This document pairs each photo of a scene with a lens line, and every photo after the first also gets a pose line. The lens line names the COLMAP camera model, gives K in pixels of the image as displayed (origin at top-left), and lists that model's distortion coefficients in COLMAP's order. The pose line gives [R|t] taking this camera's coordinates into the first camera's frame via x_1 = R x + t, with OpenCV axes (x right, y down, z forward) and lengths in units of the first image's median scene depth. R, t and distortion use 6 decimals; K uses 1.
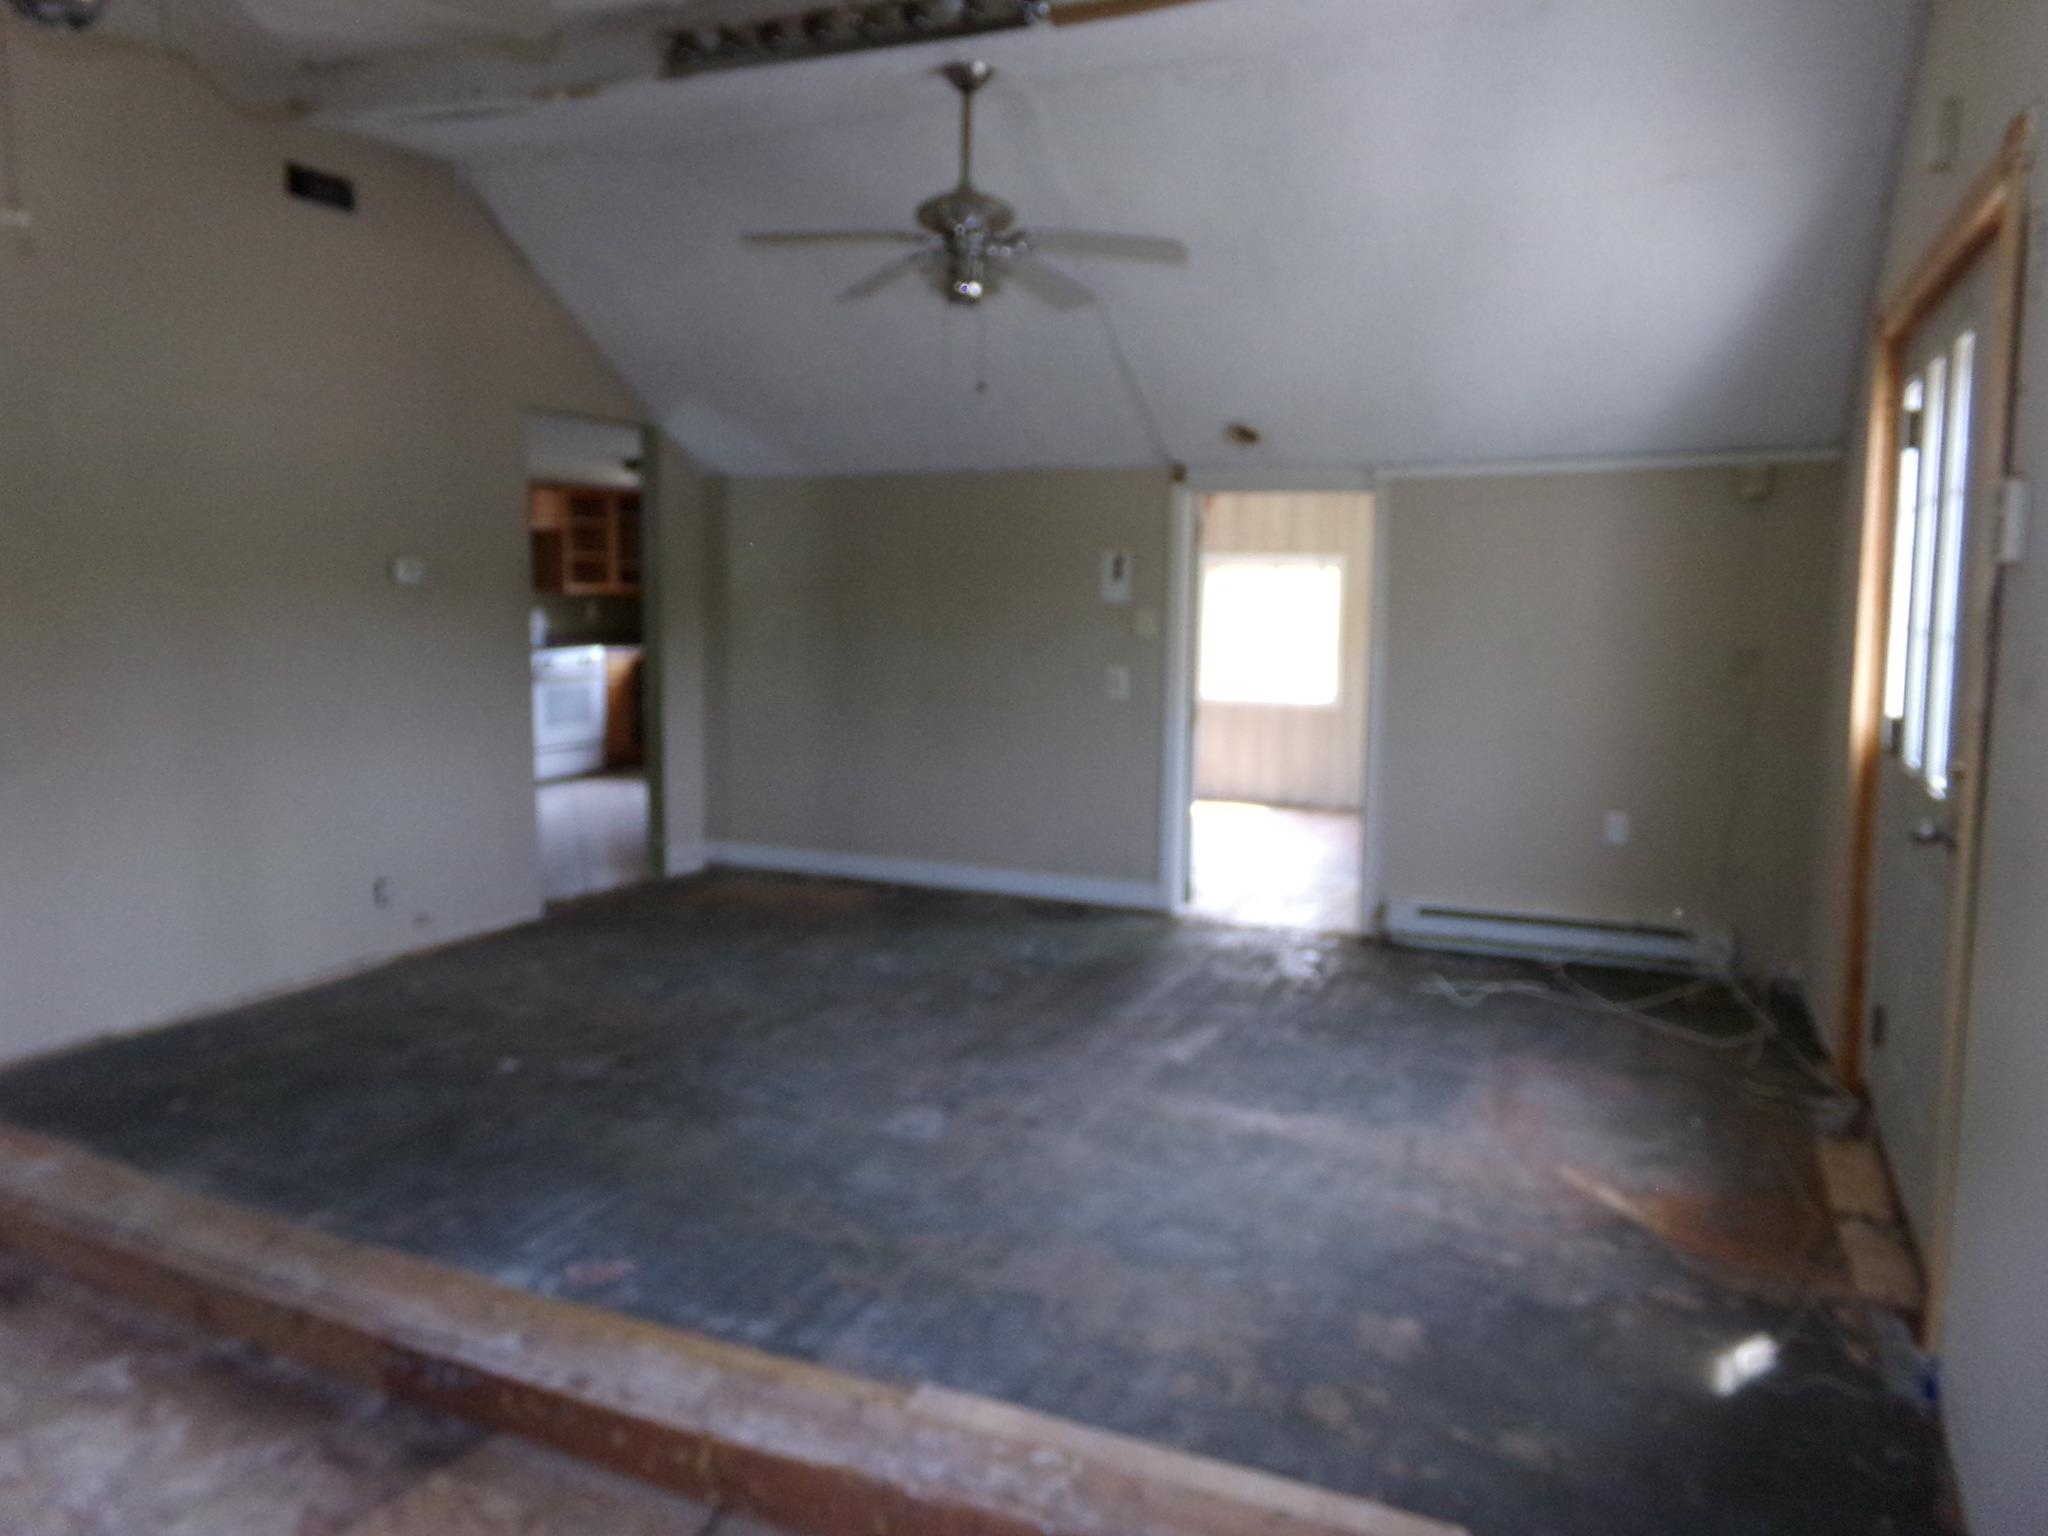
lens RADIAL K [[1394.1, 0, 1024.0], [0, 1394.1, 768.0], [0, 0, 1]] dist [0.020231, 0.006057]
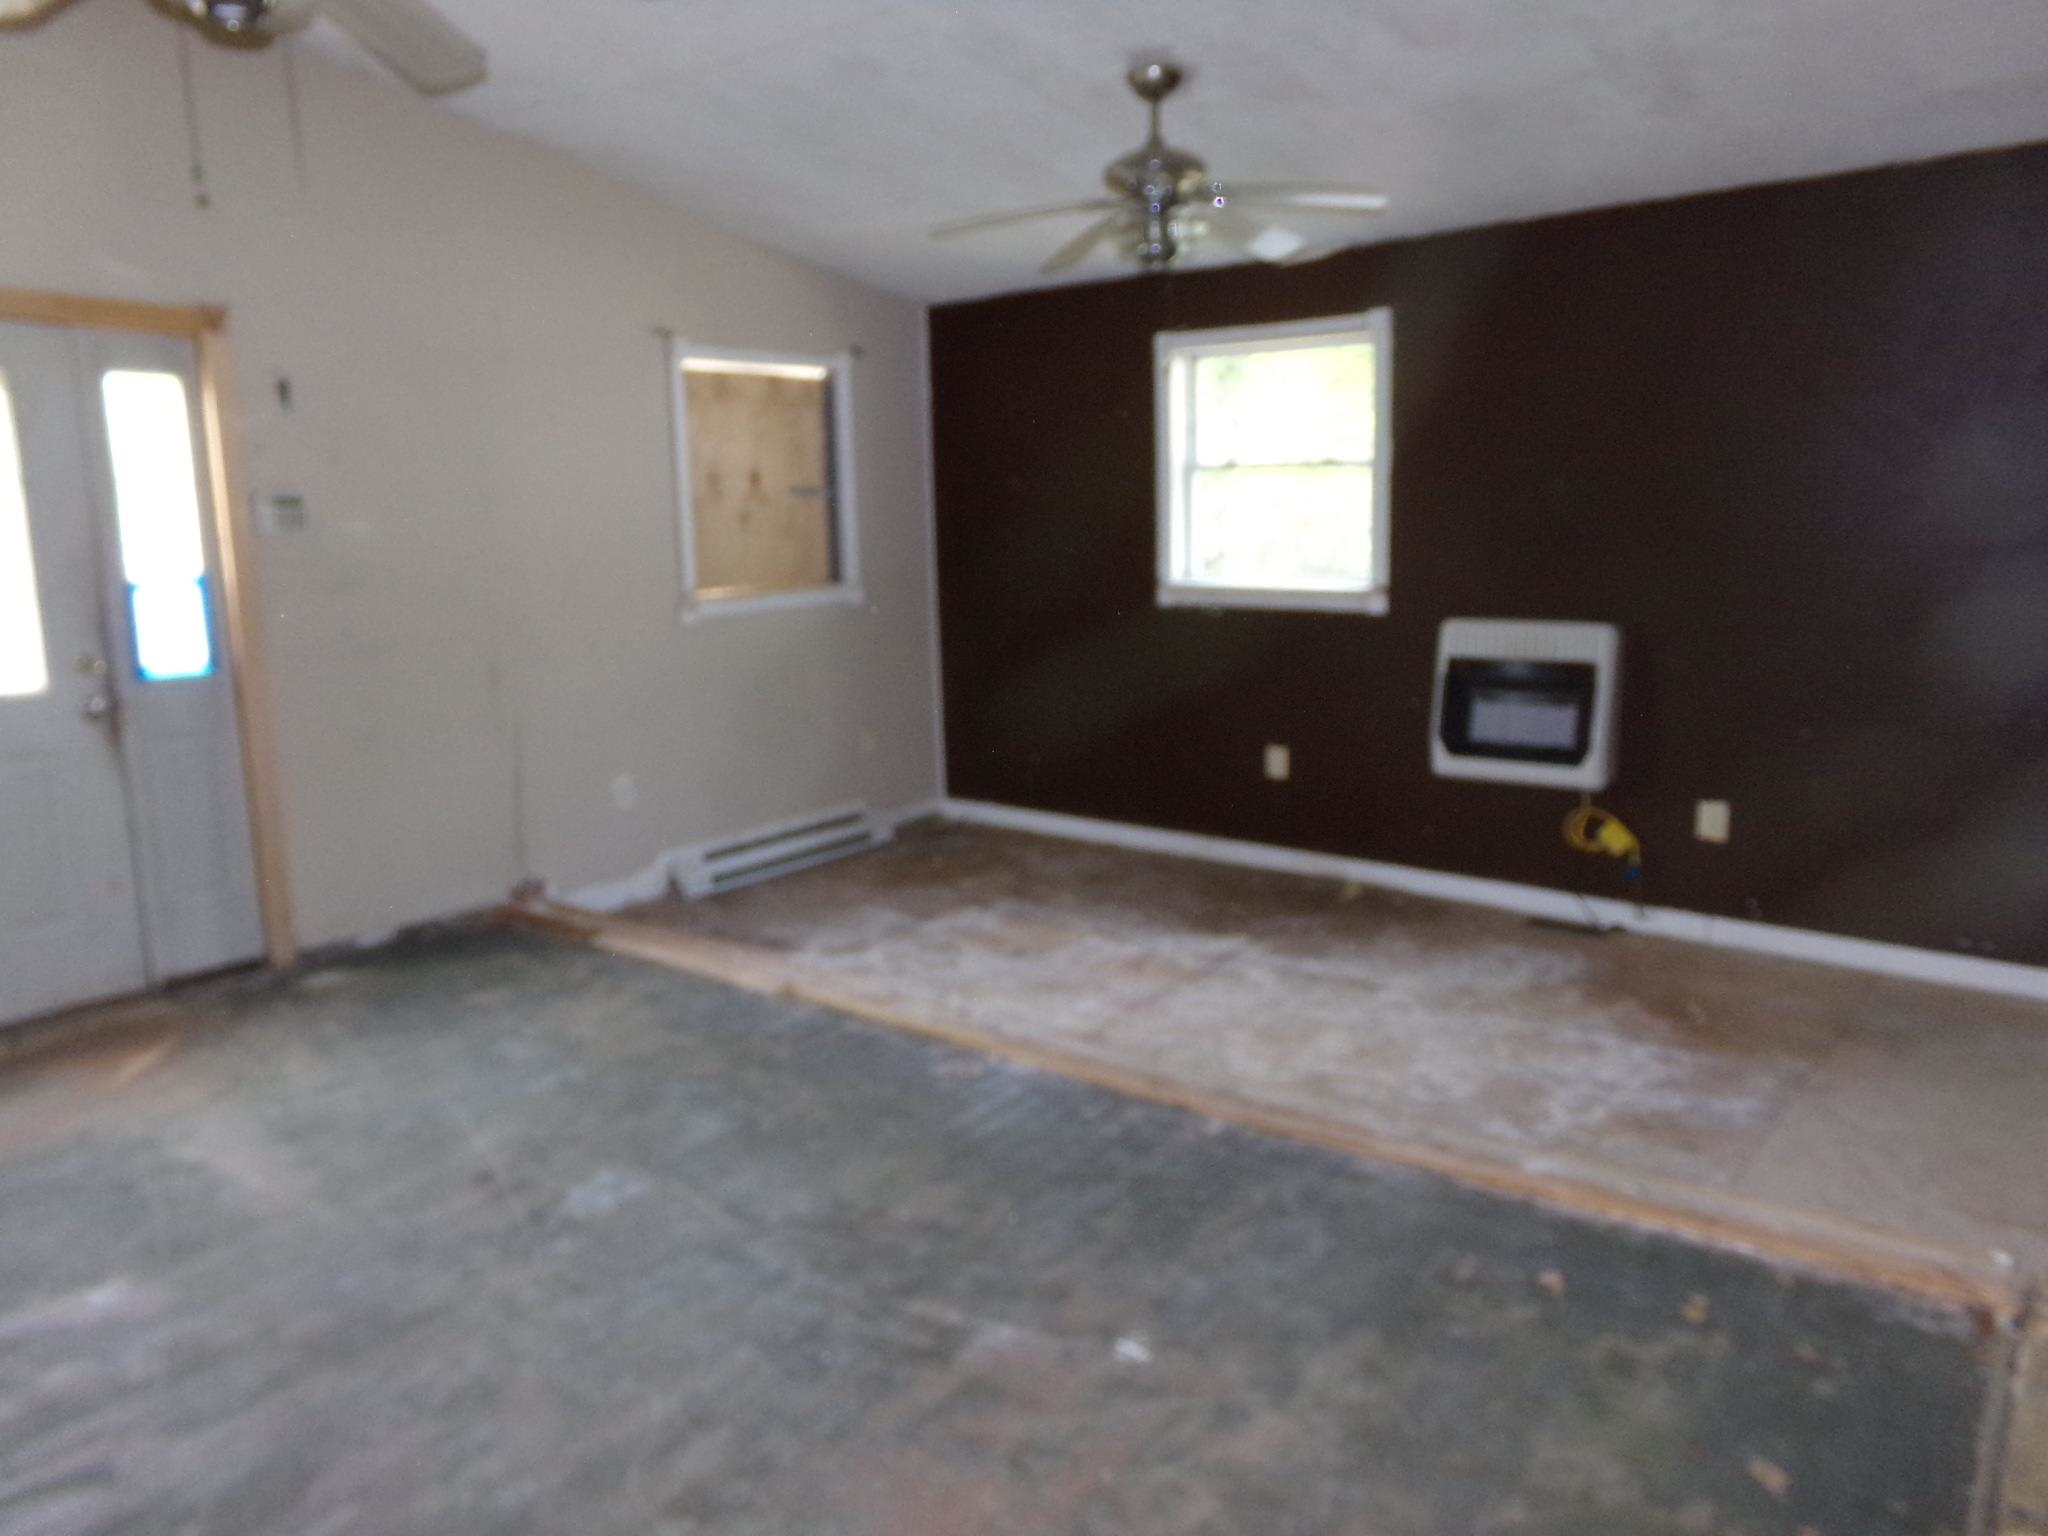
lens RADIAL K [[1394.1, 0, 1024.0], [0, 1394.1, 768.0], [0, 0, 1]] dist [0.020231, 0.006057]
pose [[-0.978136, -0.020676, 0.206937, -0.569098], [0.043188, 0.953157, 0.299377, -0.263238], [-0.203433, 0.301768, -0.931424, 1.919139]]
